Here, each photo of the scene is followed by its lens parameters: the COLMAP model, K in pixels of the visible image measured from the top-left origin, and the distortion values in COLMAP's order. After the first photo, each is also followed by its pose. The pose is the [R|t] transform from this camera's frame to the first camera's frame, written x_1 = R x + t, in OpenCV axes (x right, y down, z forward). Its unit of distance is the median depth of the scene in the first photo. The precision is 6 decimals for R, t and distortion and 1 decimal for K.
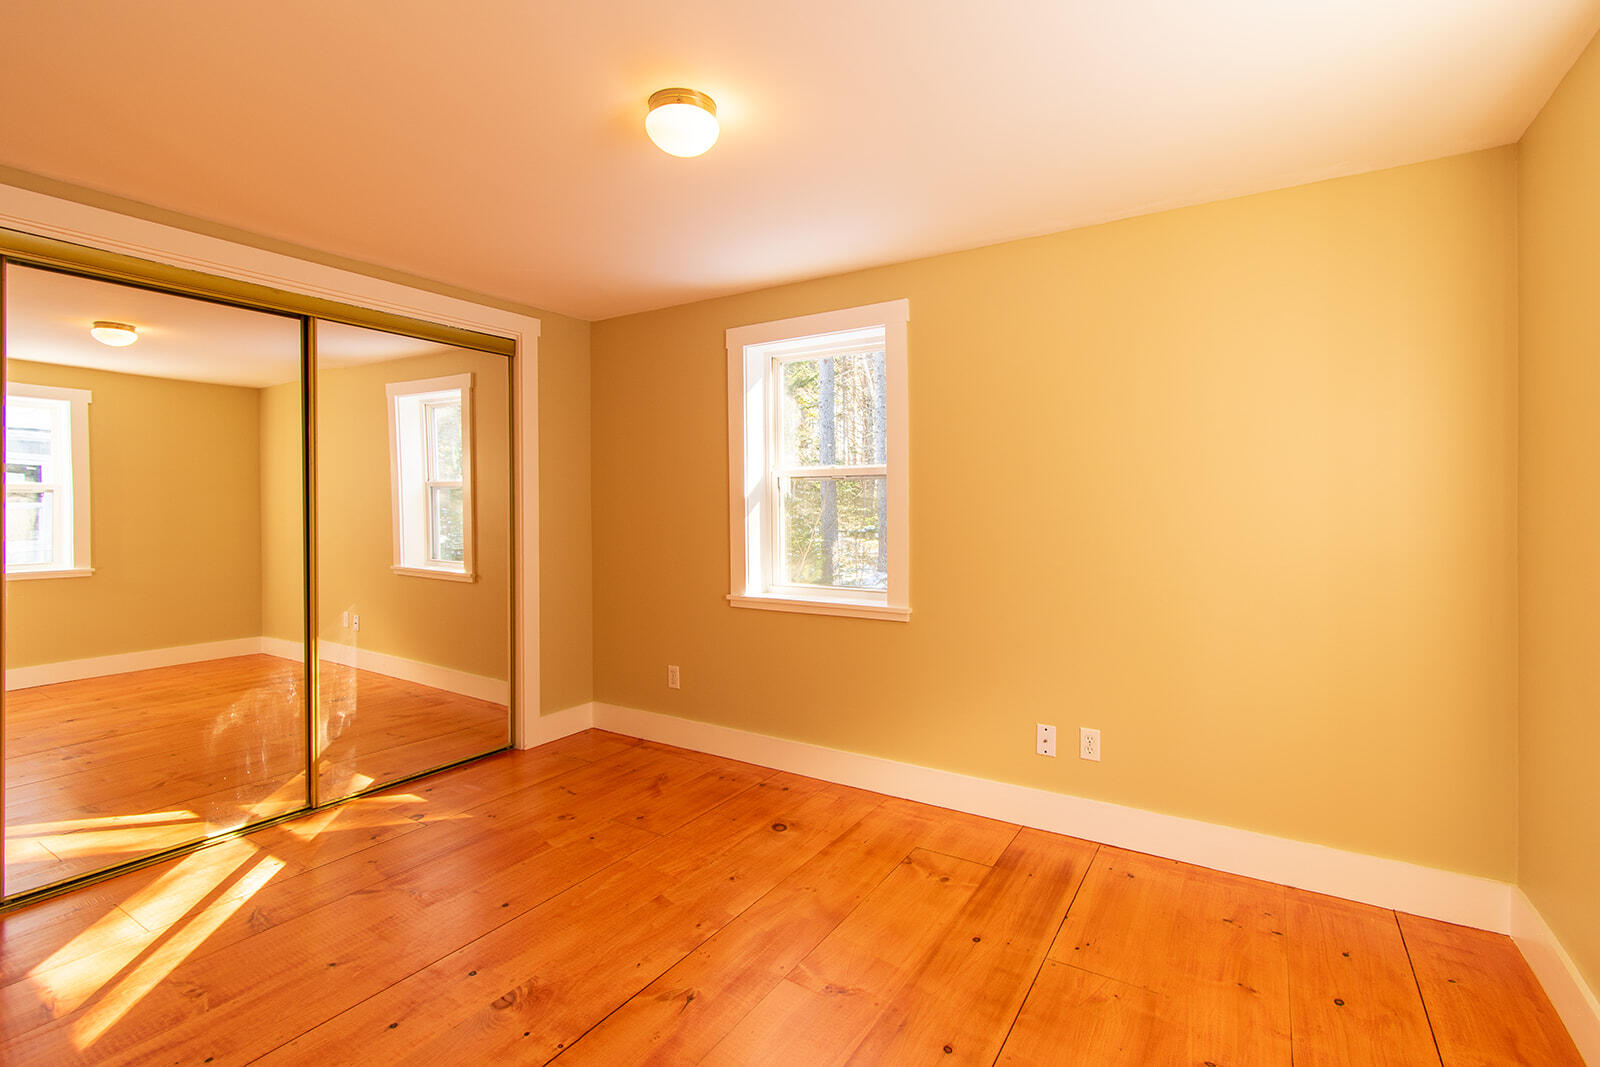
lens RADIAL K [[733.1, 0, 807.7], [0, 733.1, 506.2], [0, 0, 1]] dist [0.001856, -0.000480]
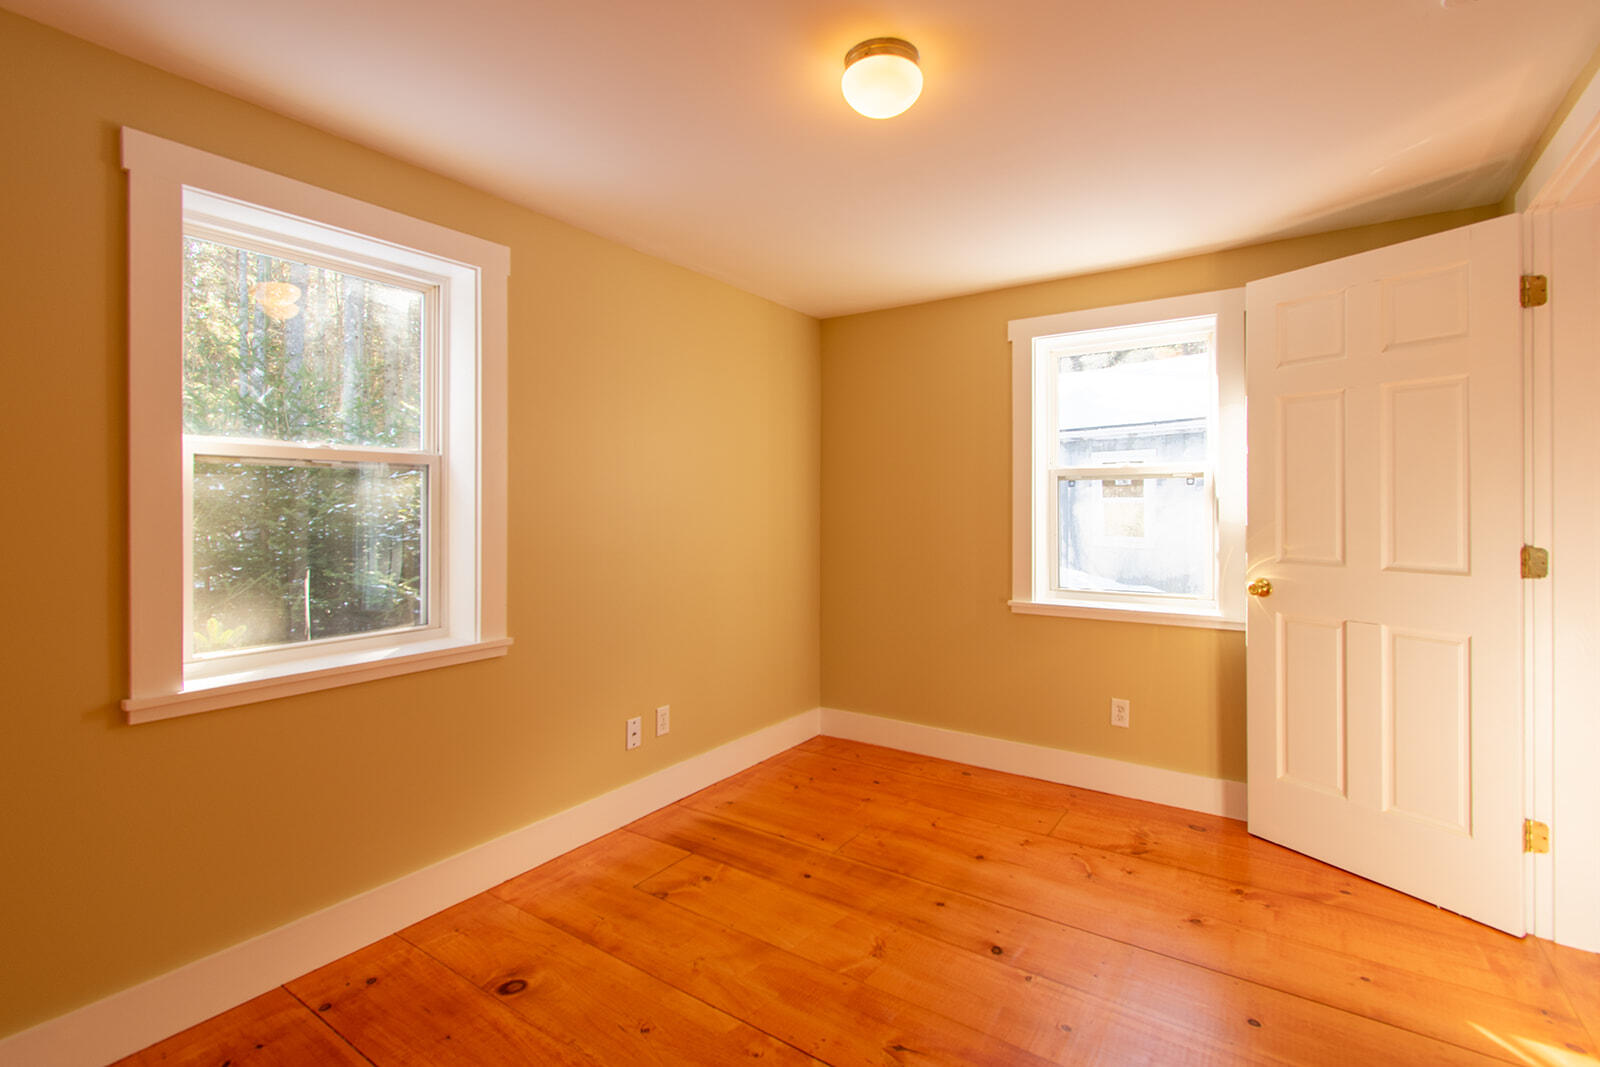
lens RADIAL K [[733.1, 0, 807.7], [0, 733.1, 506.2], [0, 0, 1]] dist [0.001856, -0.000480]
pose [[0.038294, 0.005031, 0.999254, -0.736678], [0.002995, 0.999982, -0.005150, 0.000598], [-0.999262, 0.003190, 0.038278, 0.735306]]
